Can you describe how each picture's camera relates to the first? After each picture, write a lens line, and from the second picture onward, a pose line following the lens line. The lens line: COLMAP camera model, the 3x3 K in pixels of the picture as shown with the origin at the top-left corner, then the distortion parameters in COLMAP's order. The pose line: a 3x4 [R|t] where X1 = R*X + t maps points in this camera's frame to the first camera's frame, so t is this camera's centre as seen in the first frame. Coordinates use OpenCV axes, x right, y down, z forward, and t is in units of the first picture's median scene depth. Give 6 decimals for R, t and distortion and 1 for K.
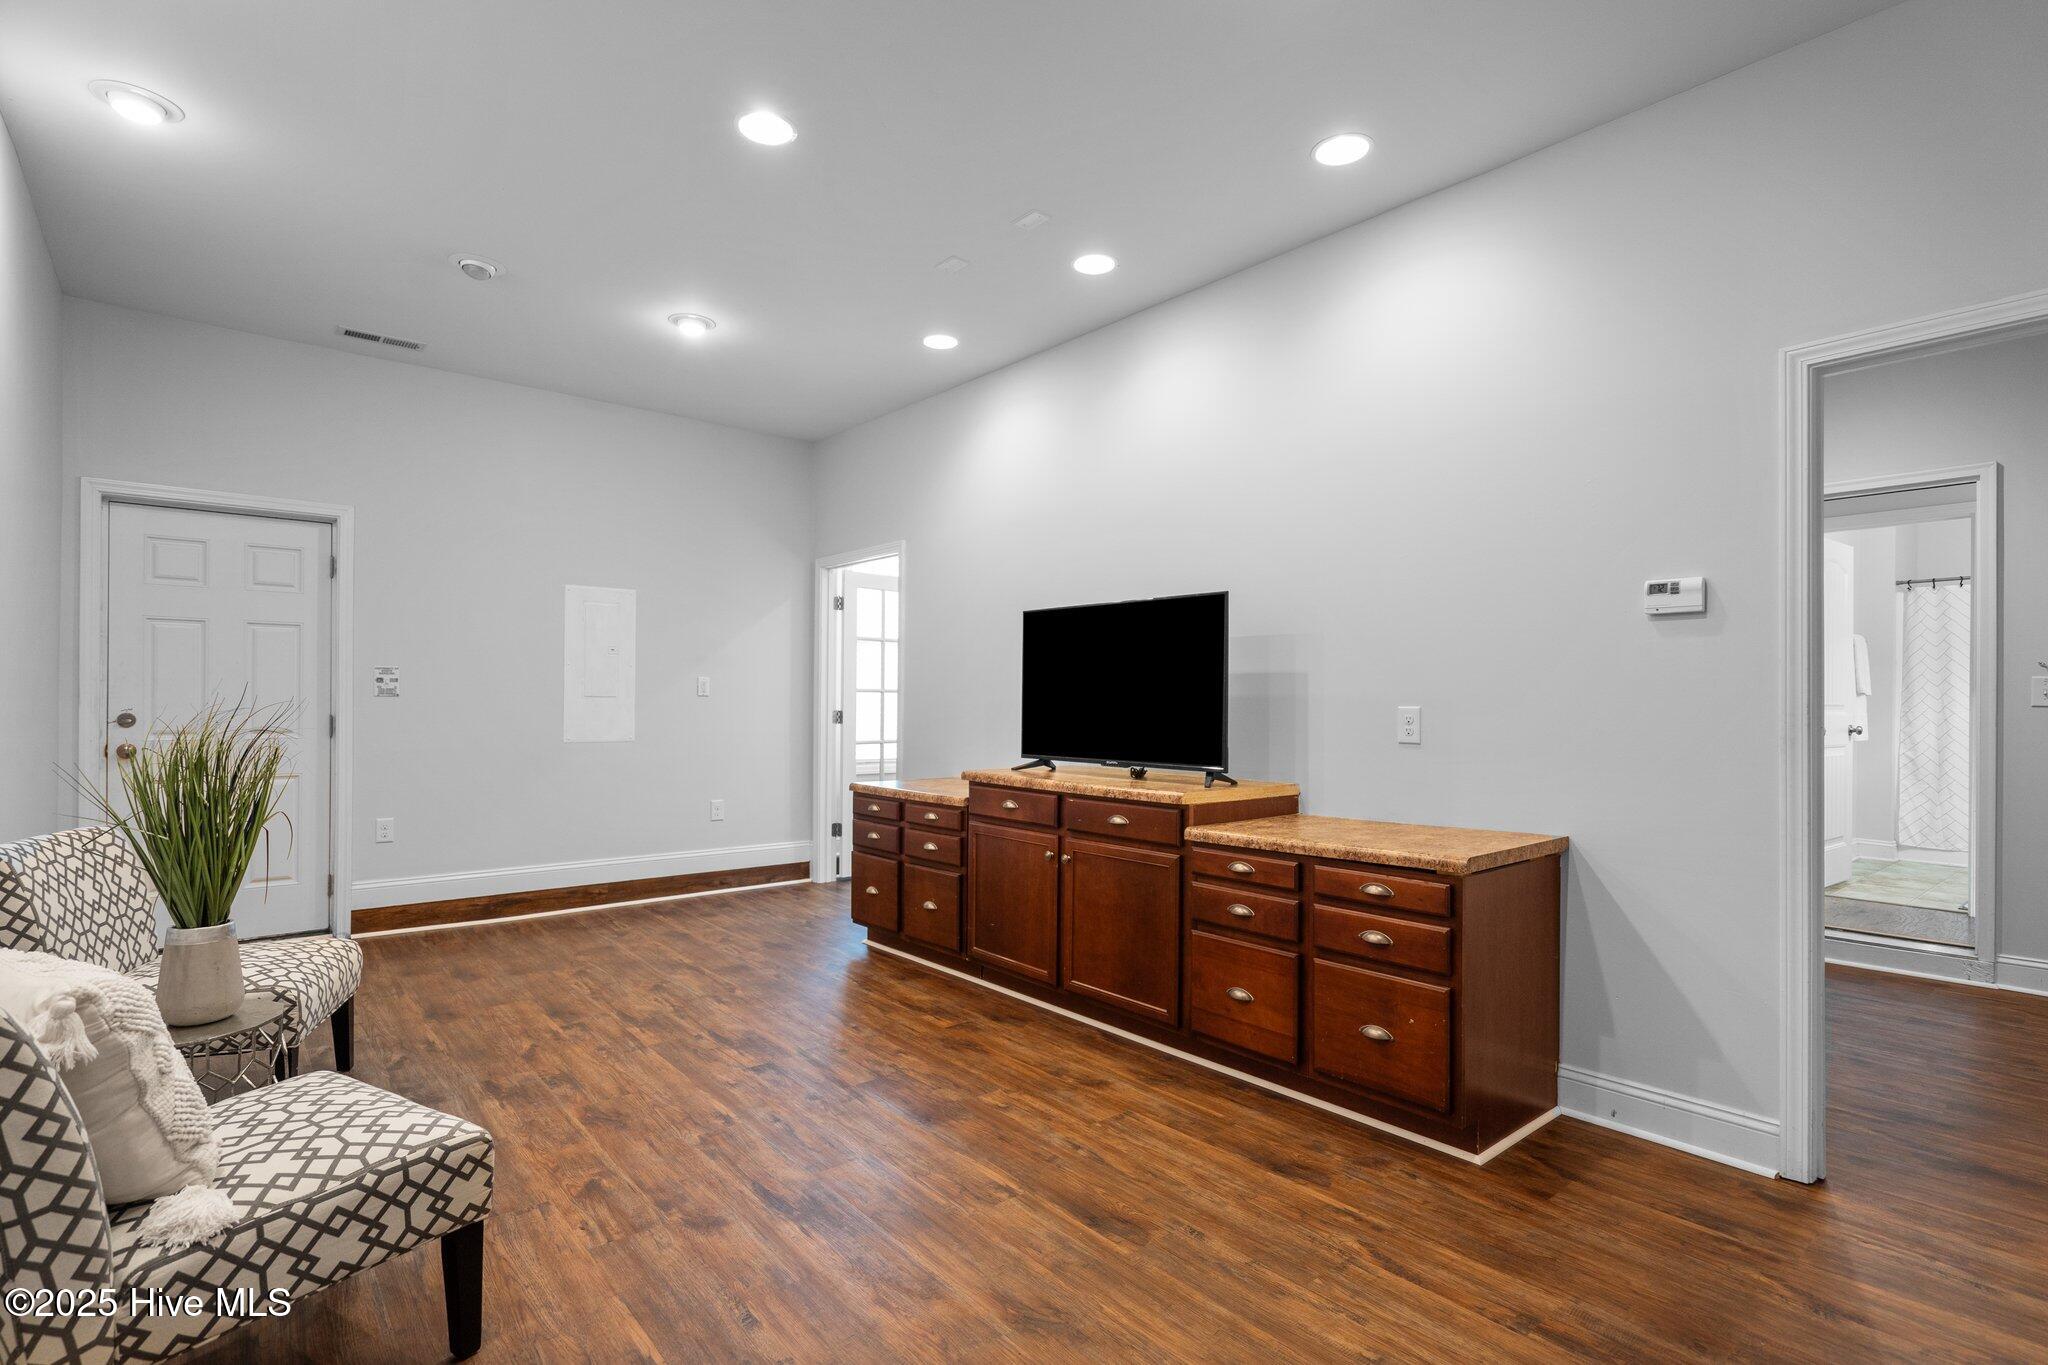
lens RADIAL K [[1003.9, 0, 1041.0], [0, 1003.9, 689.8], [0, 0, 1]] dist [0.002990, 0.000353]
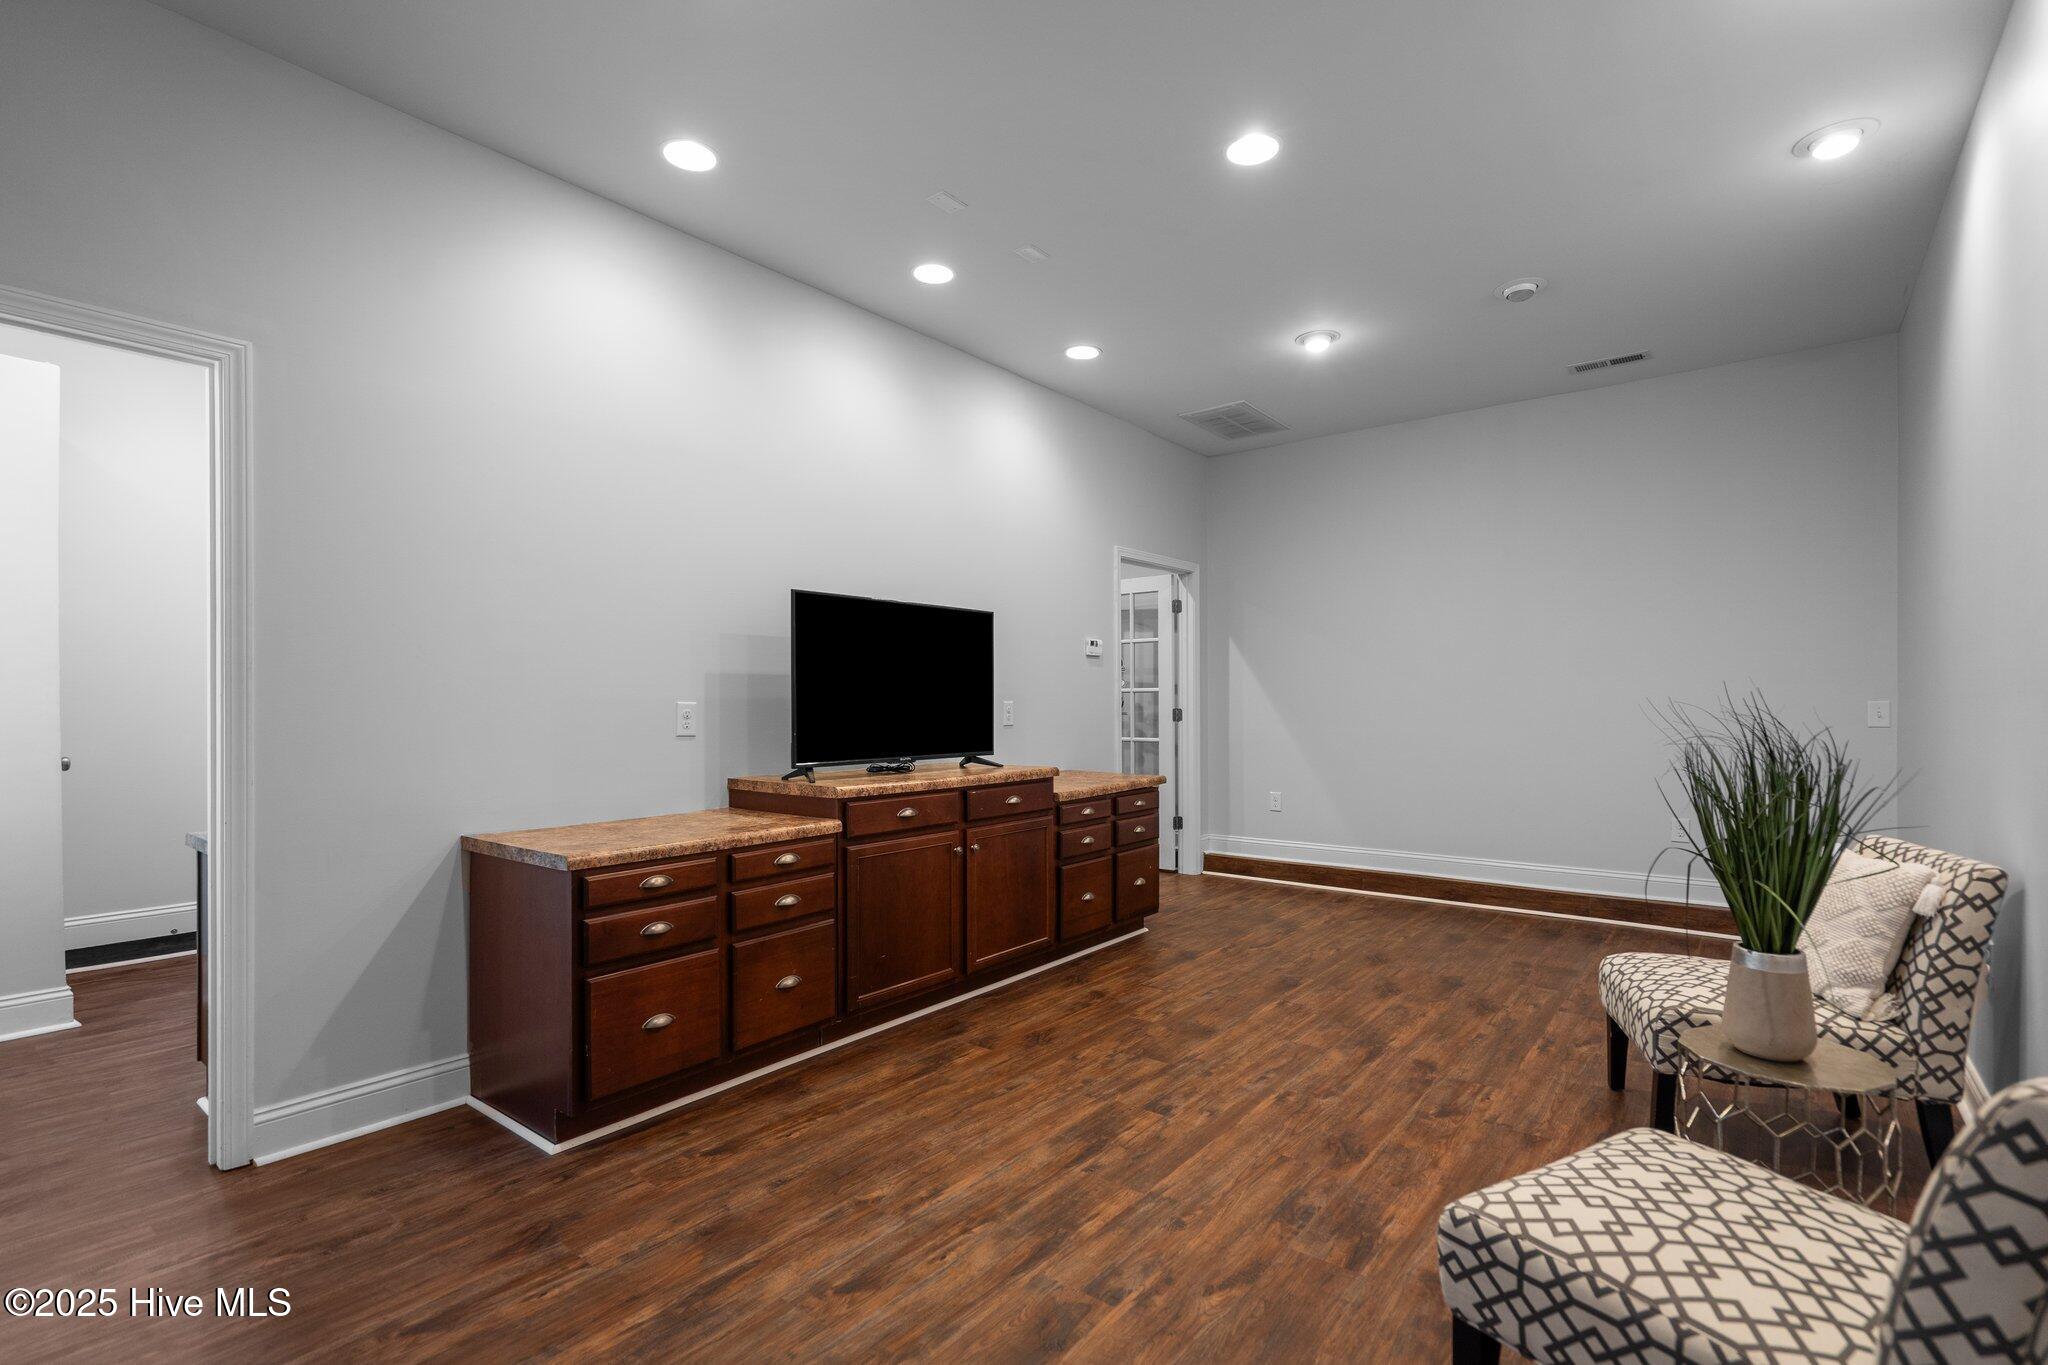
lens RADIAL K [[936.1, 0, 1042.5], [0, 936.1, 696.6], [0, 0, 1]] dist [0.002570, 0.000164]
pose [[-0.206355, -0.001181, 0.978477, -1.035448], [-0.012180, 0.999925, -0.001362, 0.009929], [-0.978401, -0.012199, -0.206353, 1.232196]]
